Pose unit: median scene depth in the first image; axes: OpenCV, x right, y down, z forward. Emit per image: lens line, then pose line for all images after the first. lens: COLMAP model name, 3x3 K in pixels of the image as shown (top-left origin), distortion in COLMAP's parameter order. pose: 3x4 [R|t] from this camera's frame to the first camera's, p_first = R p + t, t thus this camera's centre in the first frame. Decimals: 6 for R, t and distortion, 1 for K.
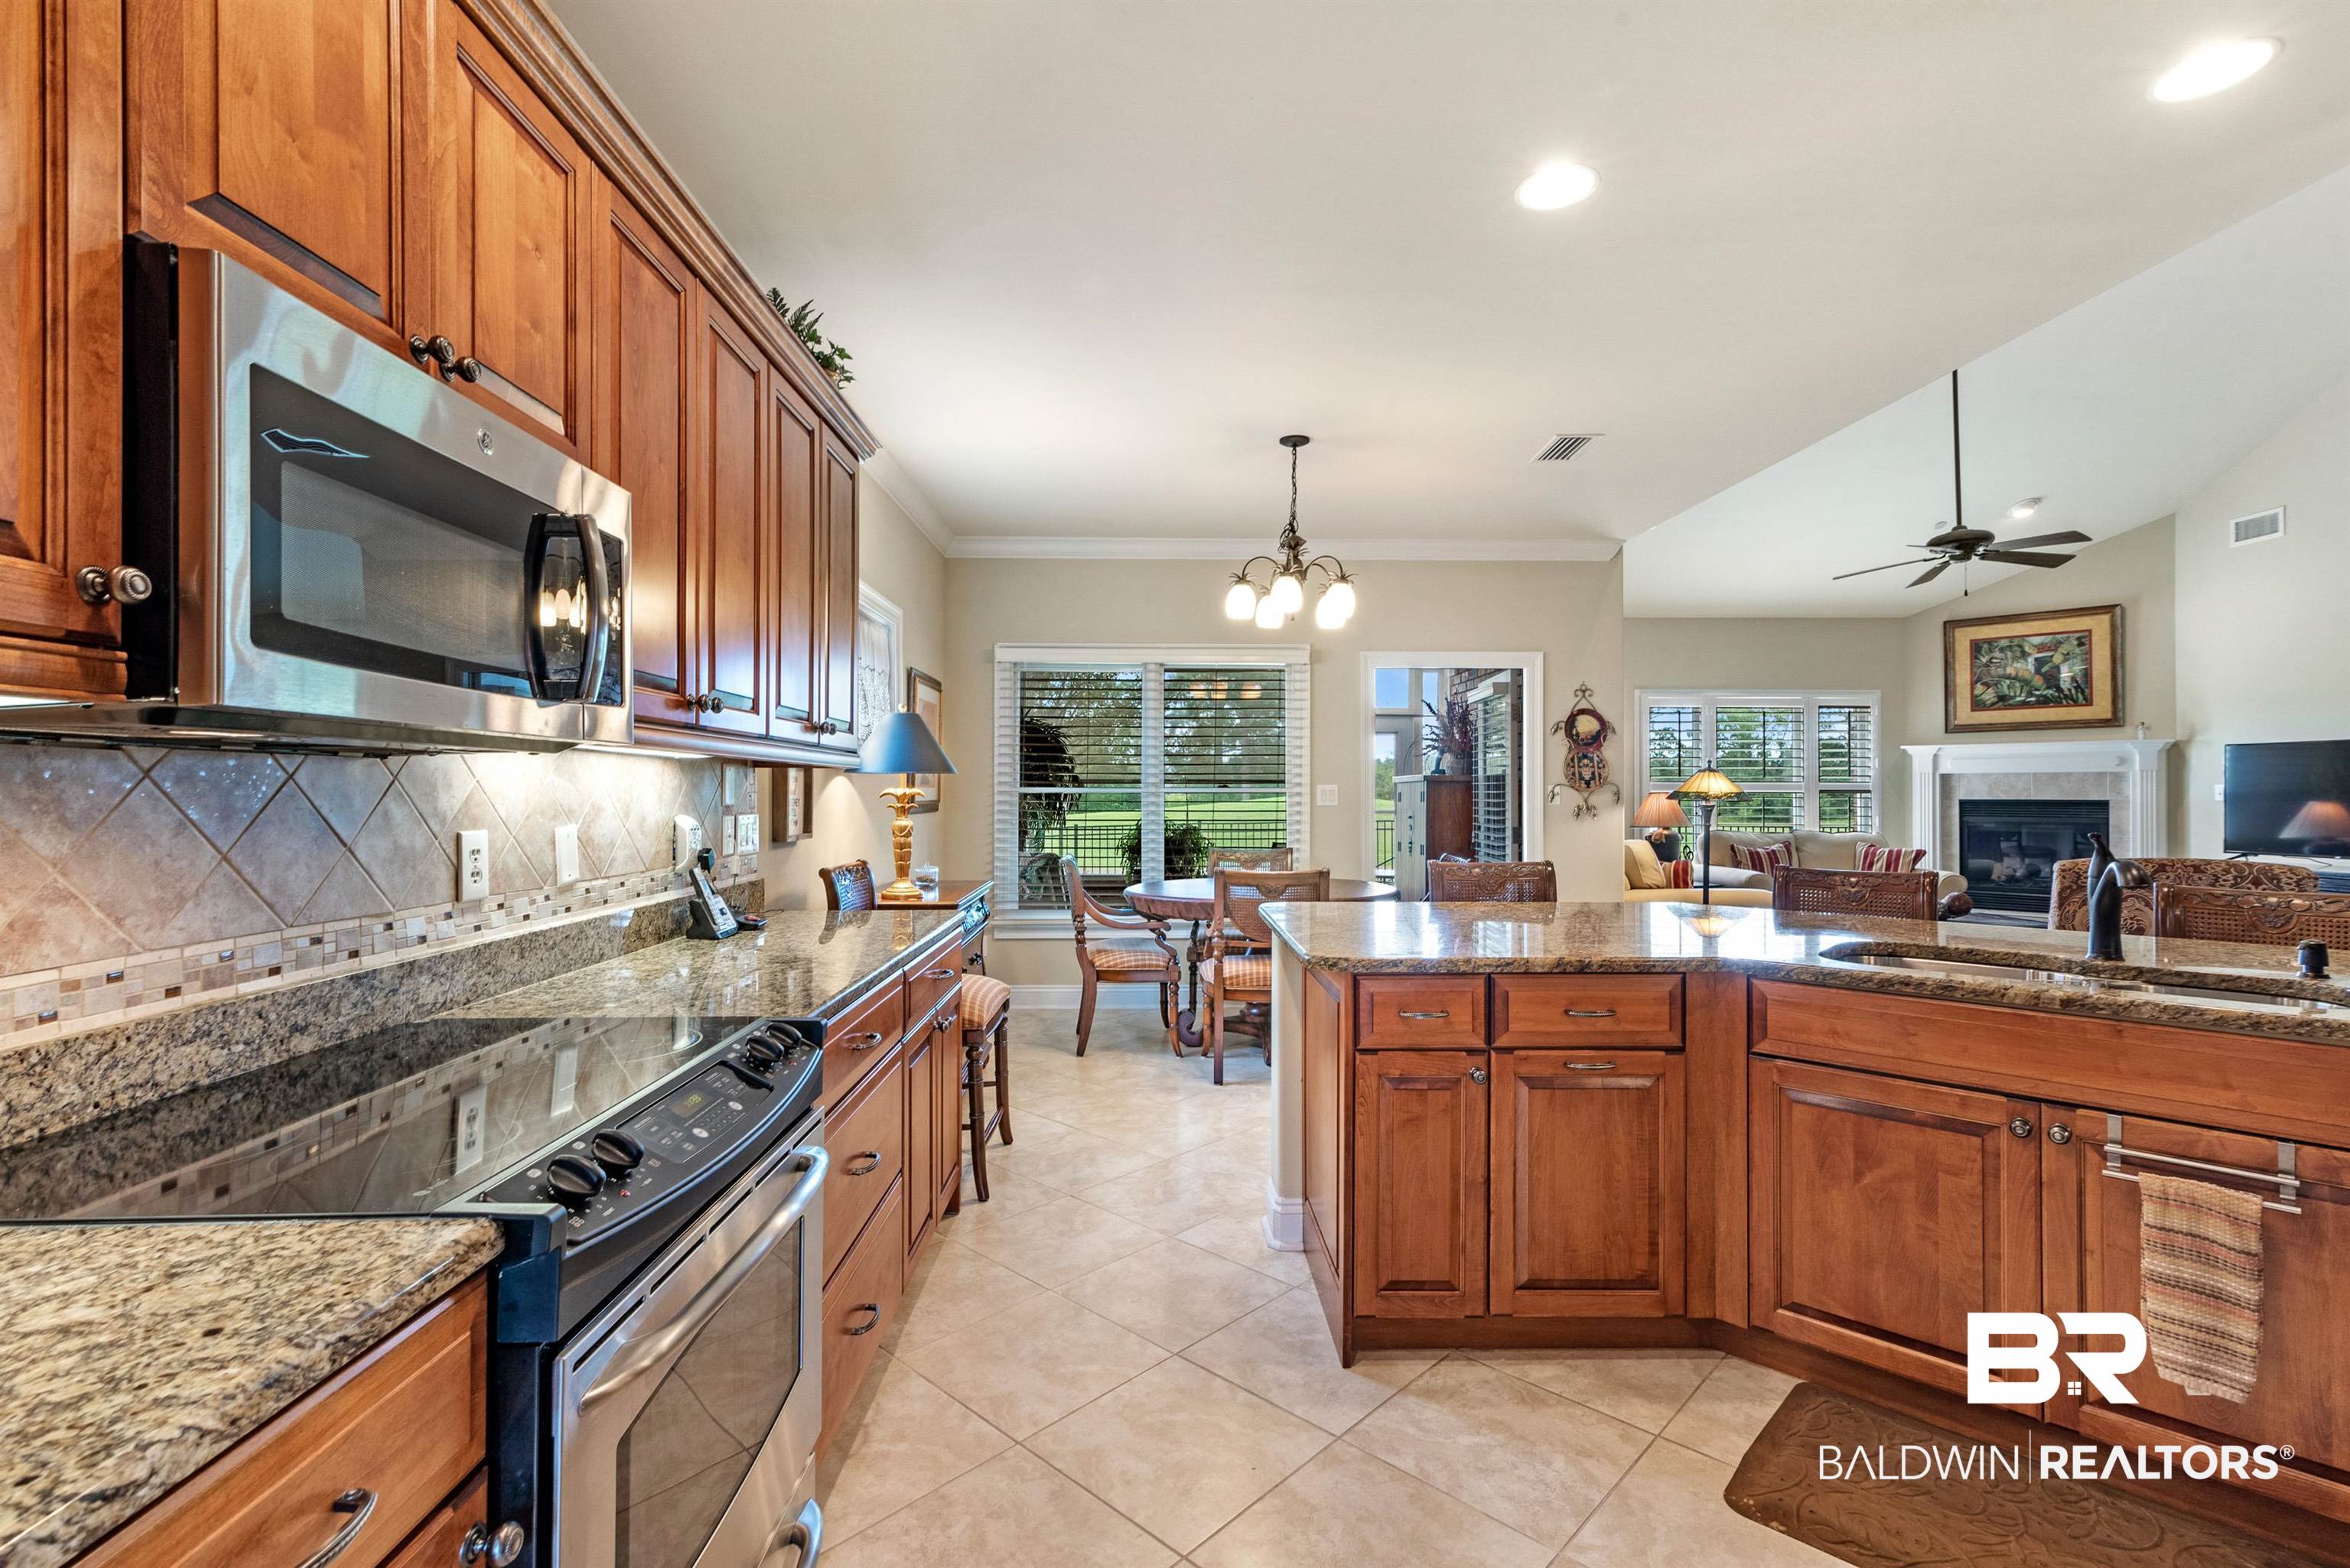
lens RADIAL K [[1058.3, 0, 1179.0], [0, 1058.3, 782.1], [0, 0, 1]] dist [0.017303, -0.000792]
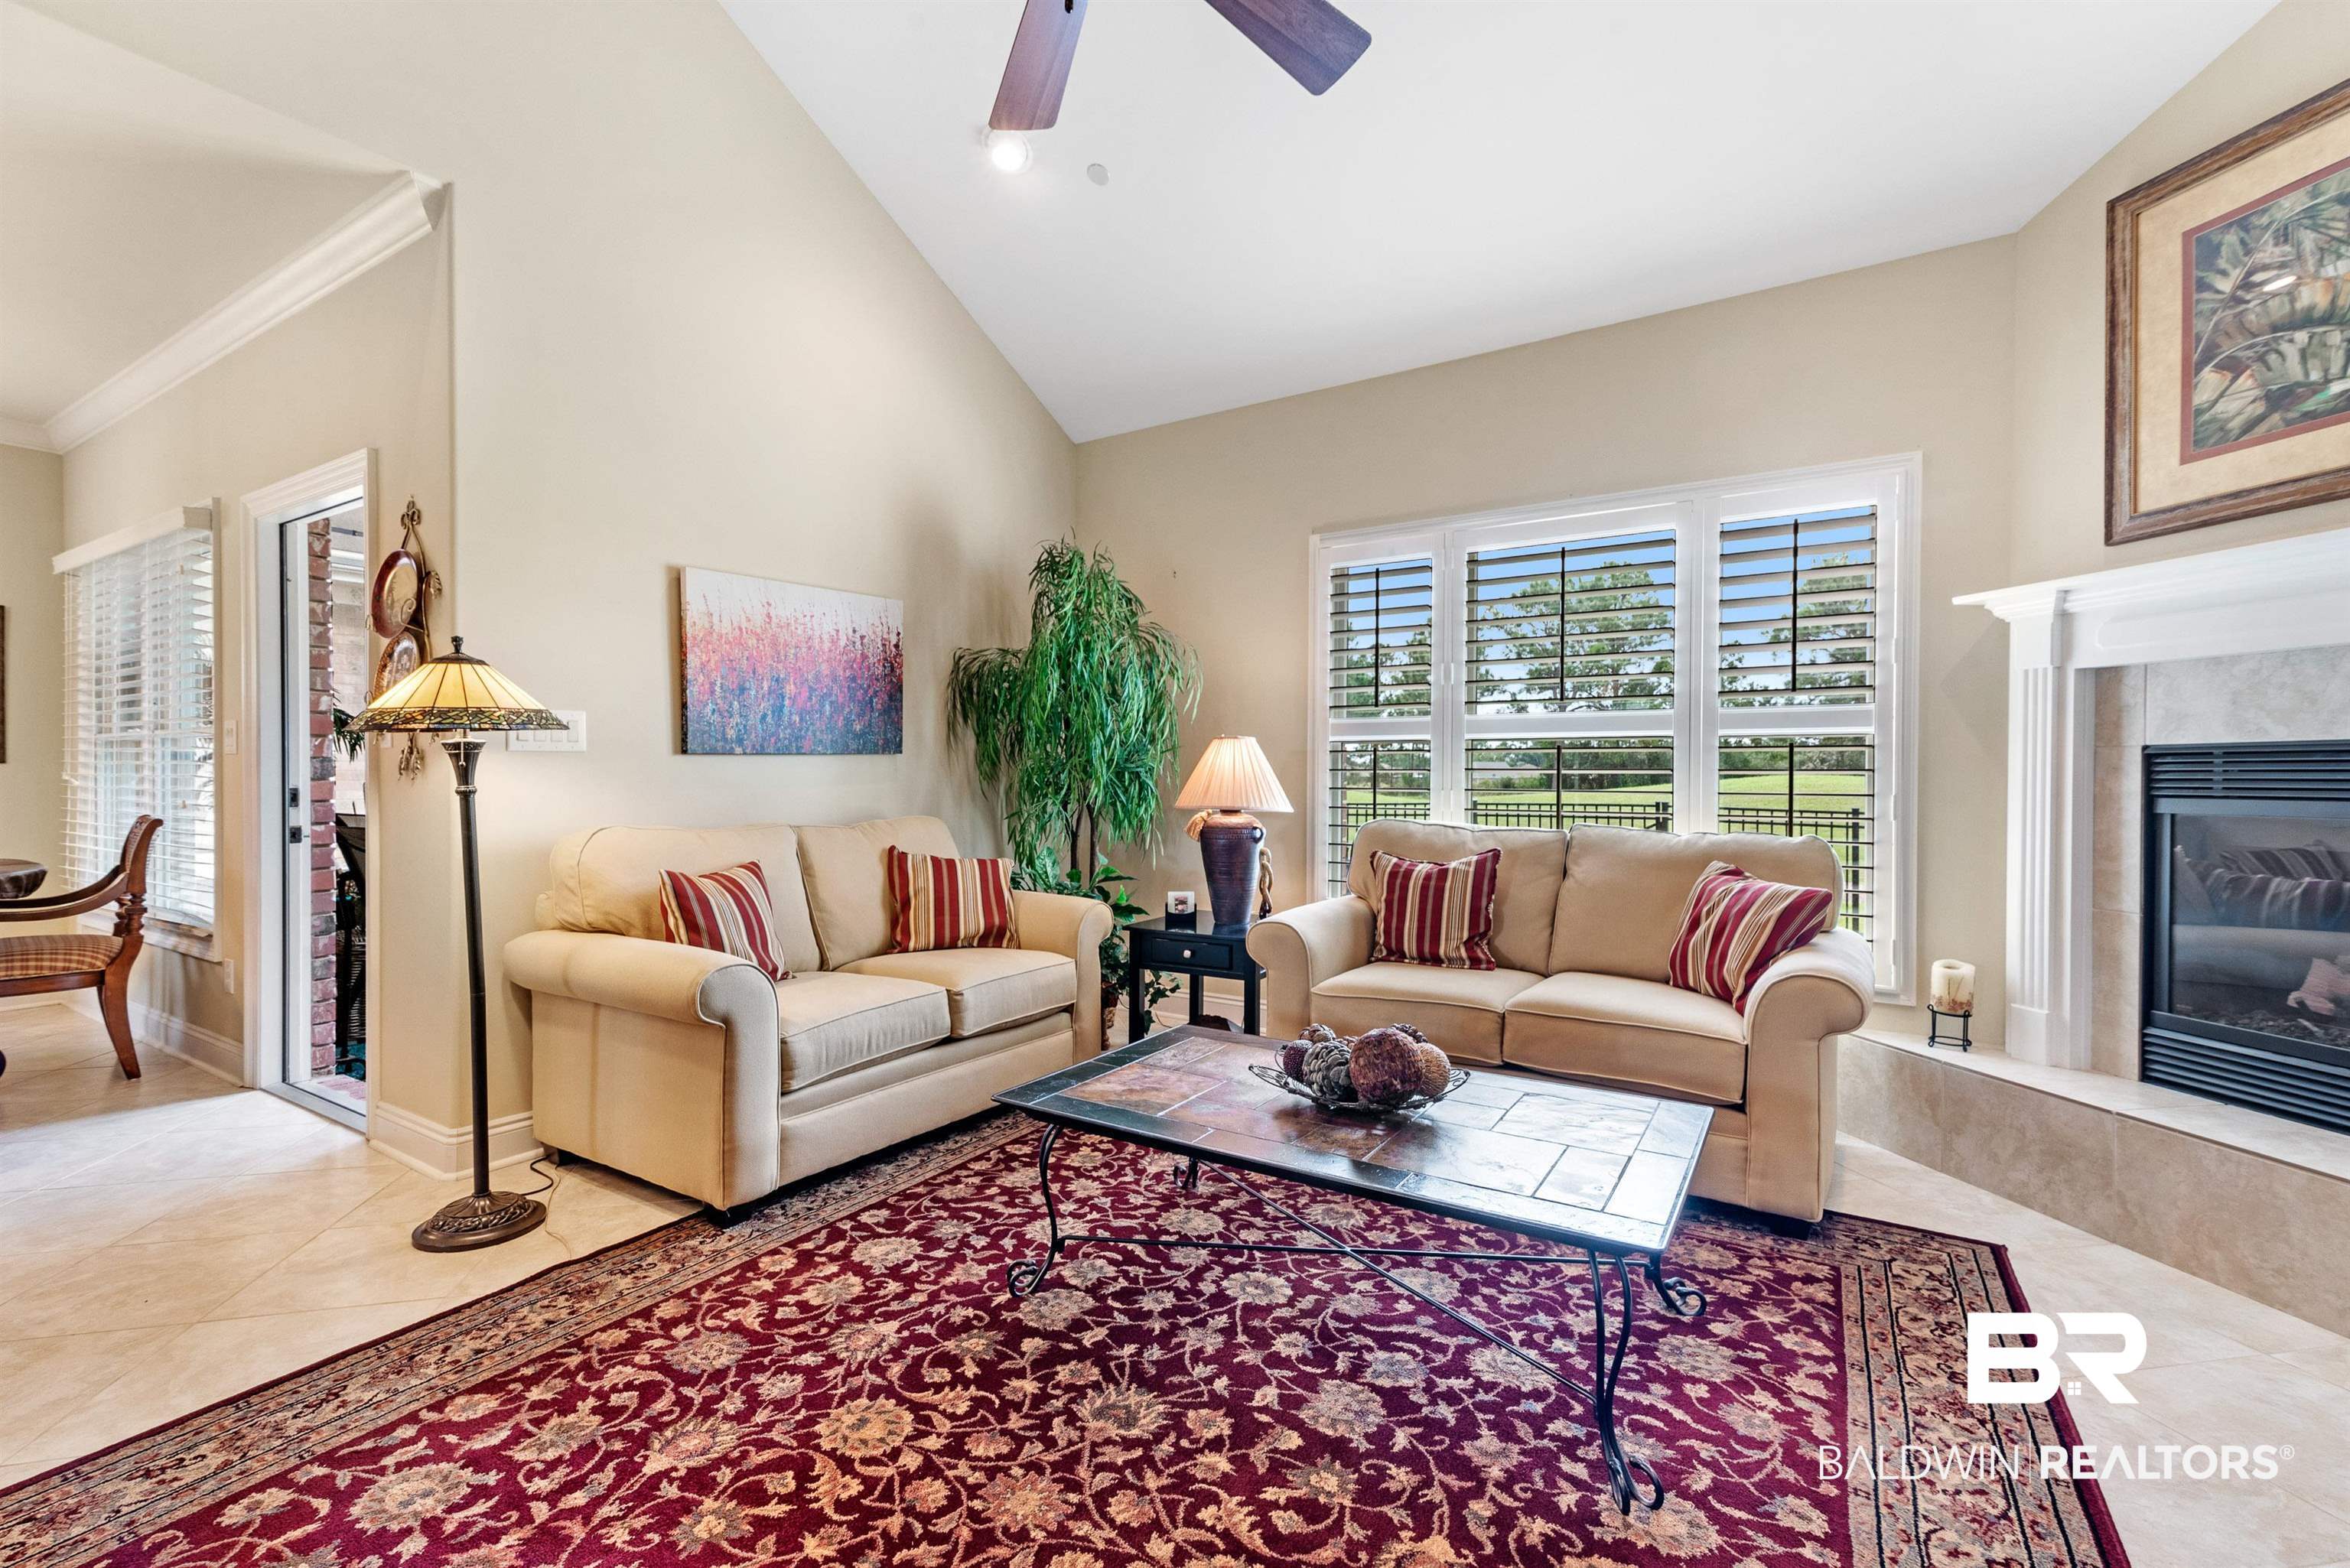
lens RADIAL K [[1058.3, 0, 1182.9], [0, 1058.3, 789.2], [0, 0, 1]] dist [0.017303, -0.000792]
pose [[0.822257, 0.009709, -0.569034, 0.766794], [0.002259, 0.999791, 0.020323, 0.025276], [0.569112, -0.017997, 0.822063, 0.644129]]
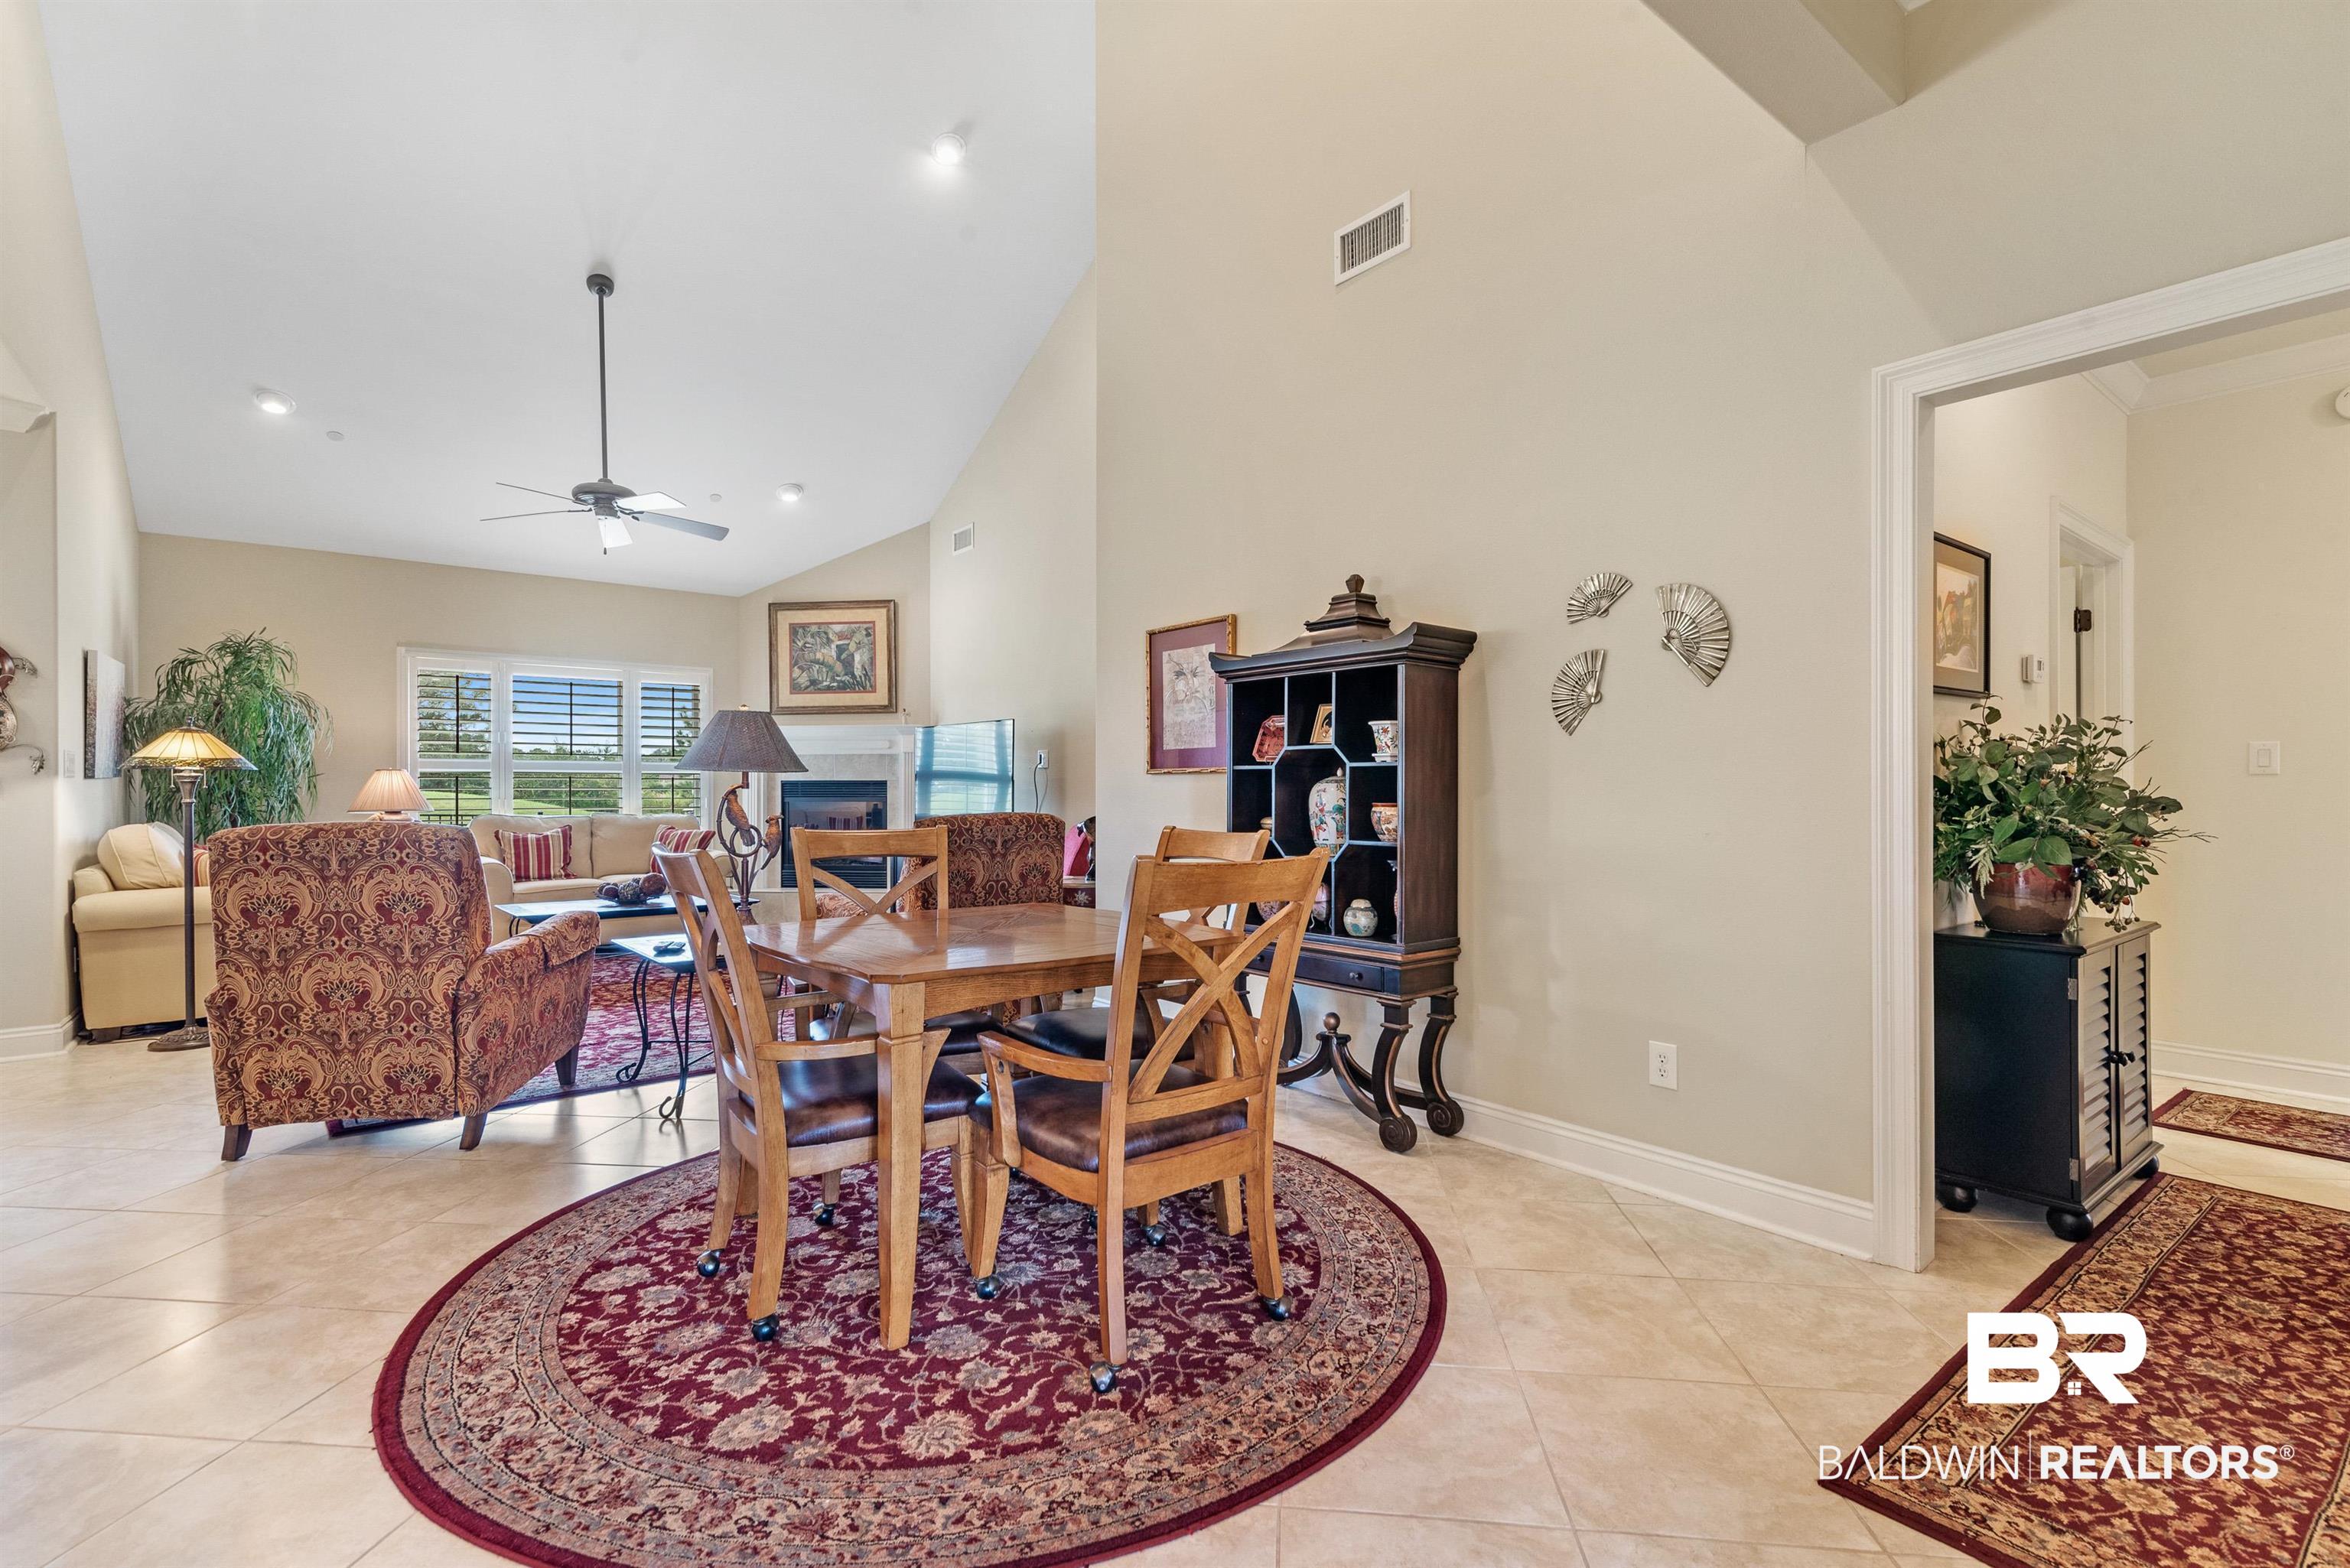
lens RADIAL K [[1058.3, 0, 1162.2], [0, 1058.3, 783.7], [0, 0, 1]] dist [0.017303, -0.000792]
pose [[0.801021, 0.000596, 0.598636, 0.473681], [-0.001736, 0.999998, 0.001327, 0.019595], [-0.598634, -0.002102, 0.801020, -0.024838]]
